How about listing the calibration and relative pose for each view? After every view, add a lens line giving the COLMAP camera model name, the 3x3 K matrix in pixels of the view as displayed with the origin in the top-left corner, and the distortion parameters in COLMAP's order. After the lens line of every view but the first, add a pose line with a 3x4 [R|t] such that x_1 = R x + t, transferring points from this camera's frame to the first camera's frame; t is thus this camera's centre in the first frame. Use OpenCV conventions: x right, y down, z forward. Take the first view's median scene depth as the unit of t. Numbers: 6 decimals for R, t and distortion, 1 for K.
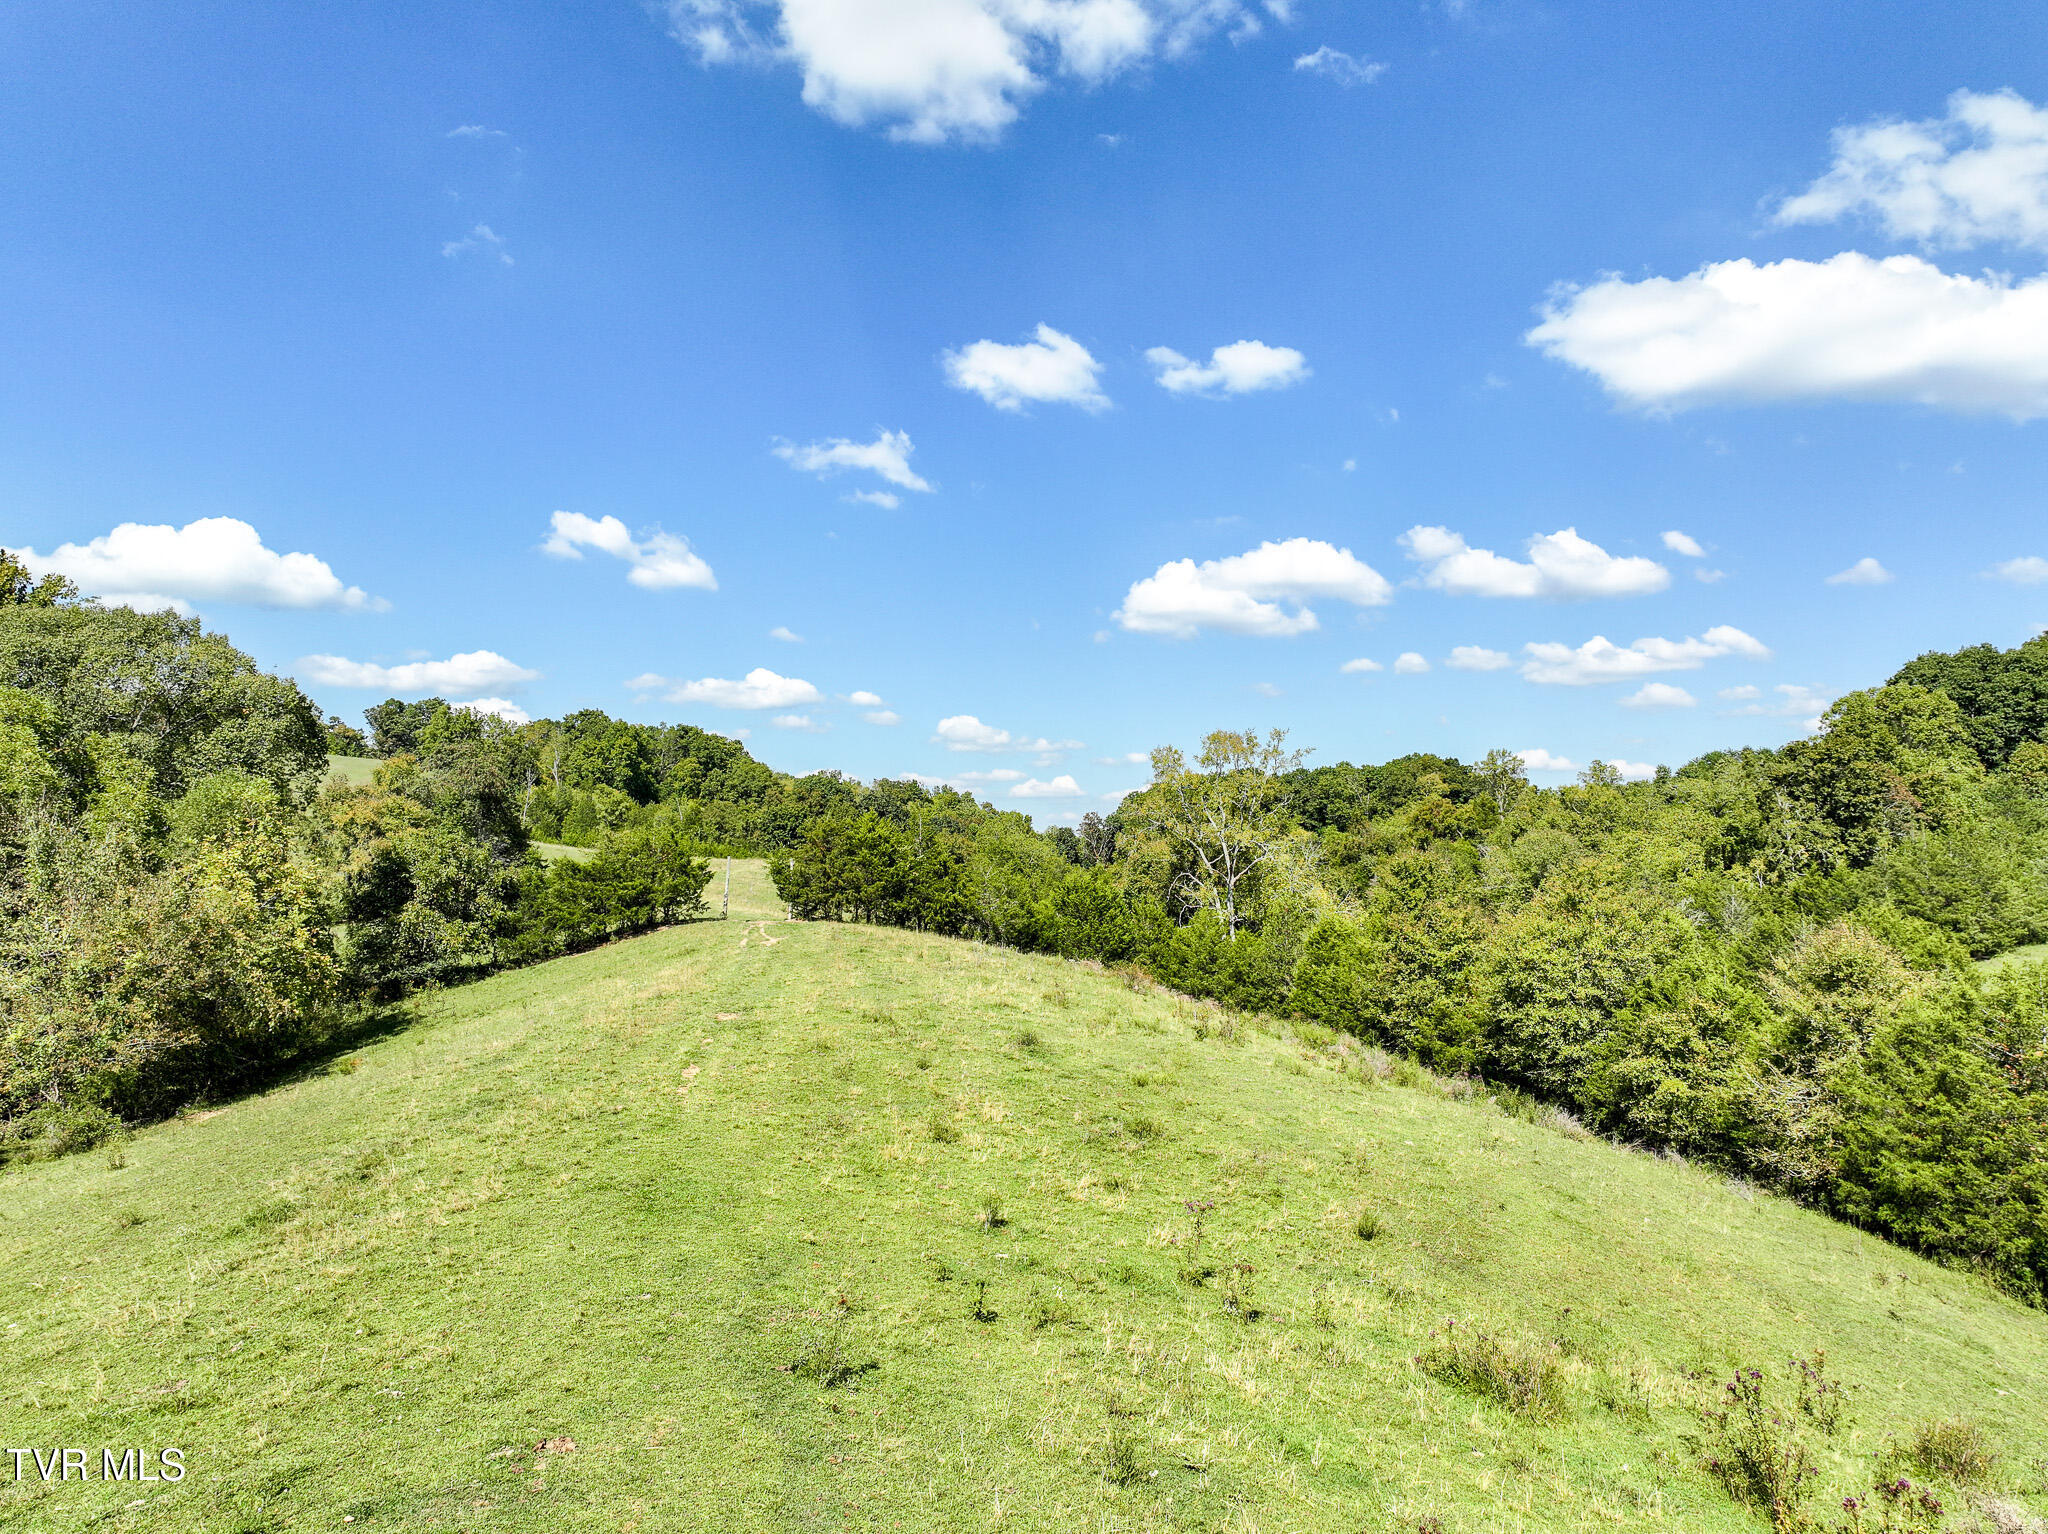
lens RADIAL K [[1433.0, 0, 1026.1], [0, 1433.0, 768.2], [0, 0, 1]] dist [-0.004118, 0.016771]
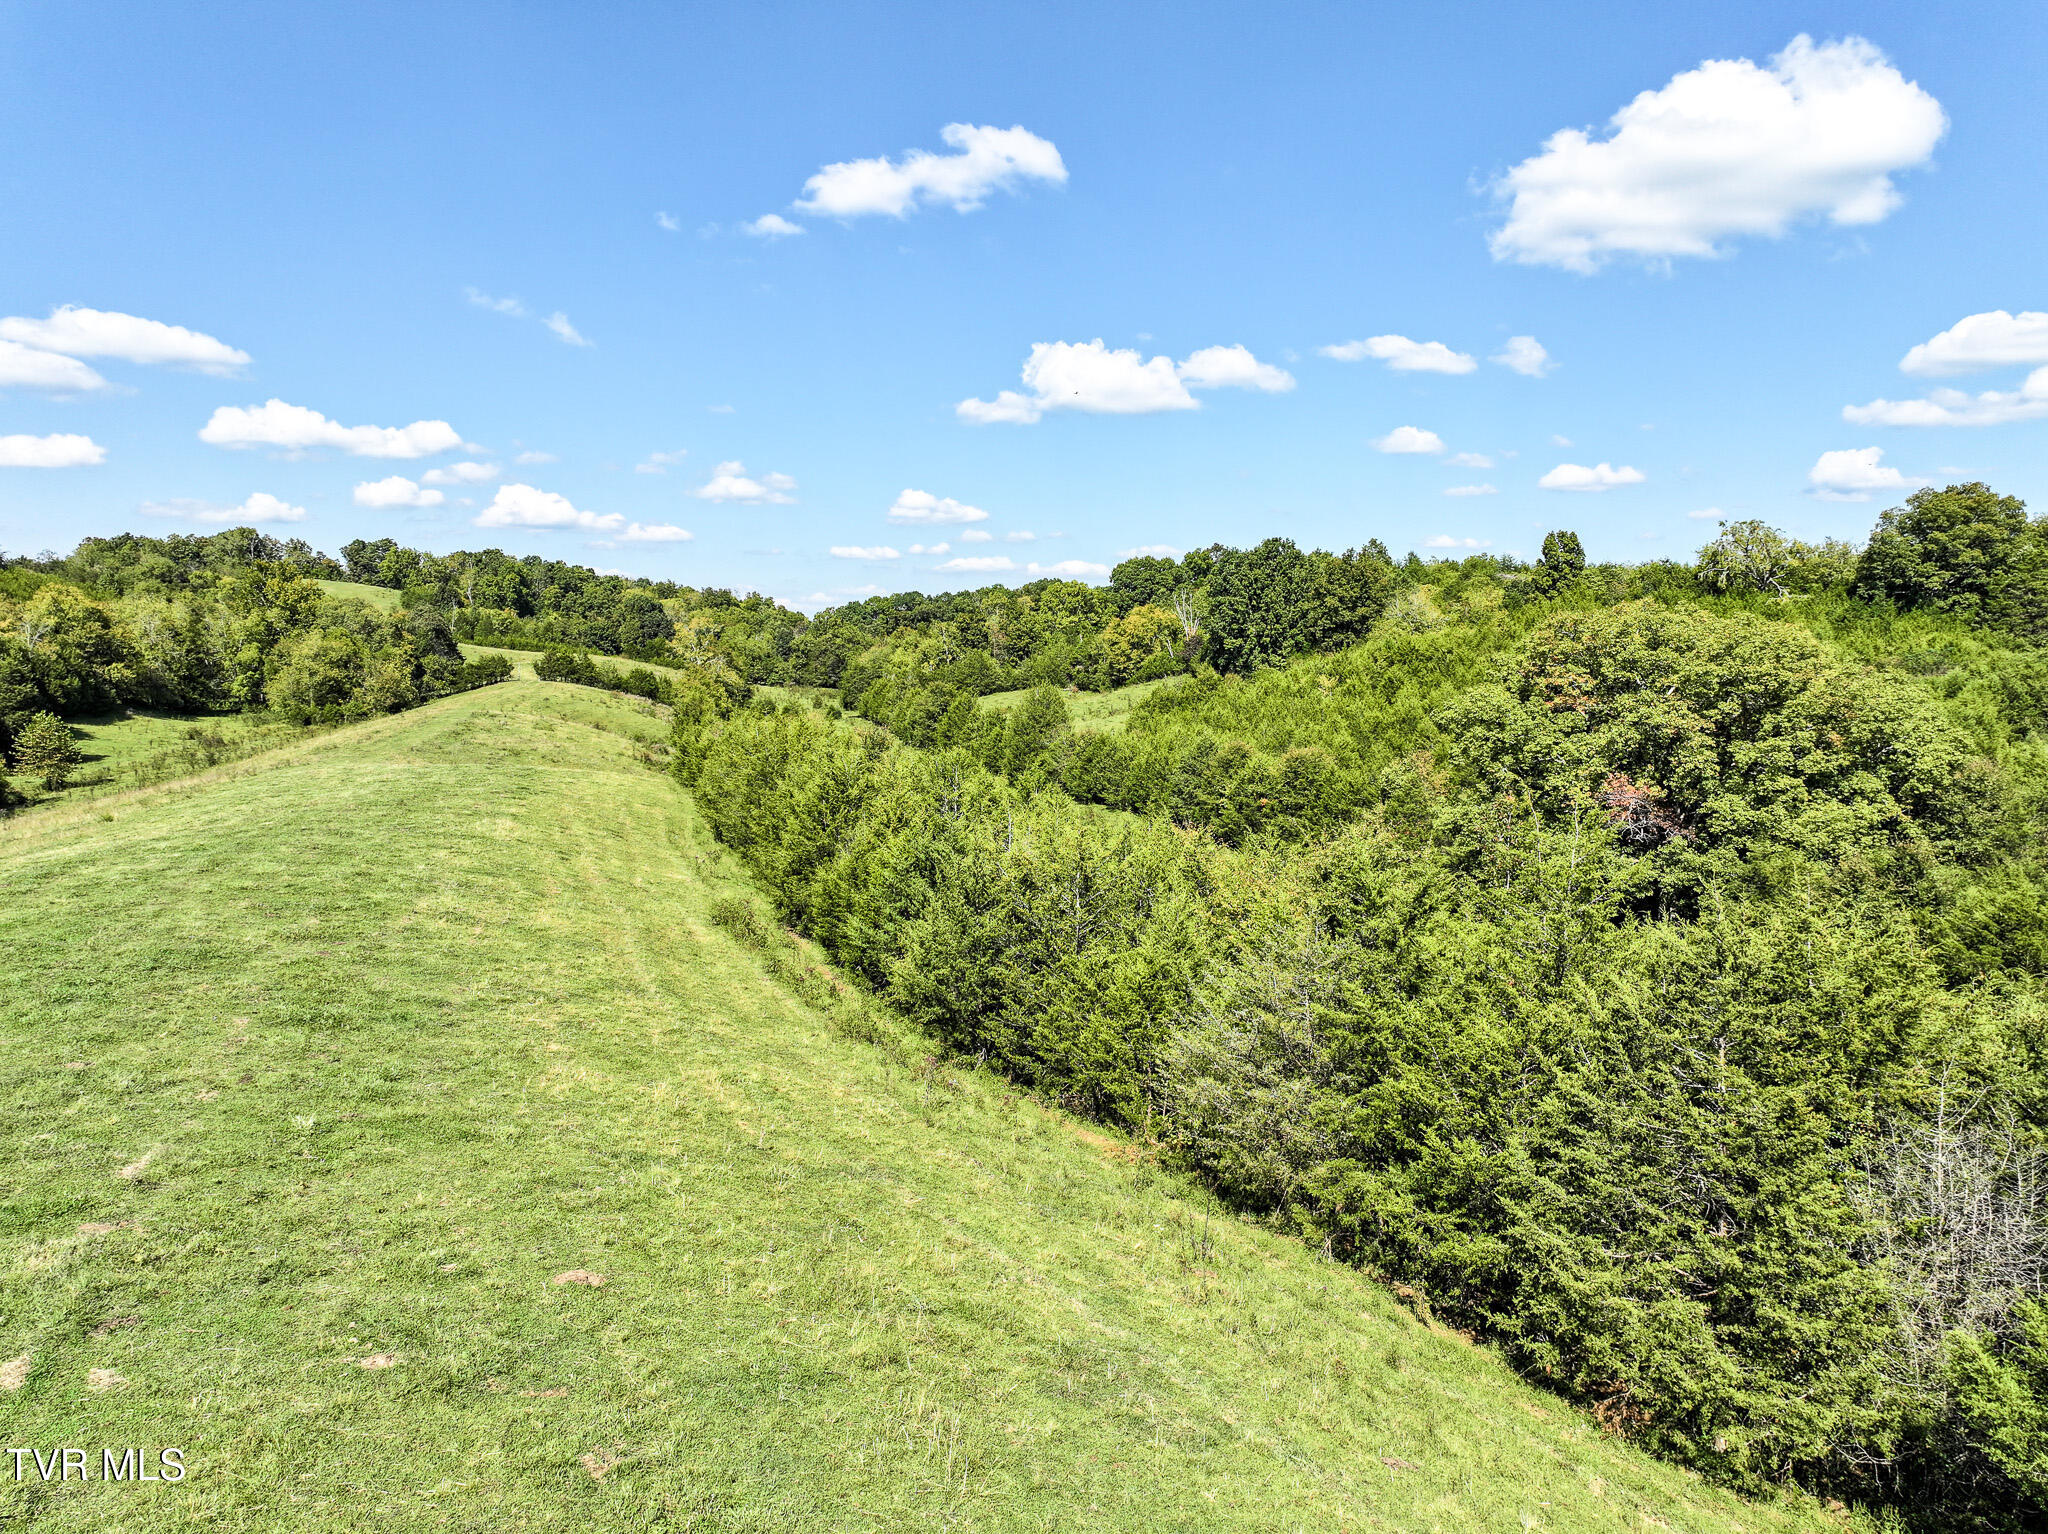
lens RADIAL K [[1433.0, 0, 1021.8], [0, 1433.0, 767.6], [0, 0, 1]] dist [-0.004118, 0.016771]
pose [[0.999021, 0.001308, 0.044214, 0.221364], [-0.008199, 0.987717, 0.156035, -0.061316], [-0.043467, -0.156245, 0.986761, -0.648369]]
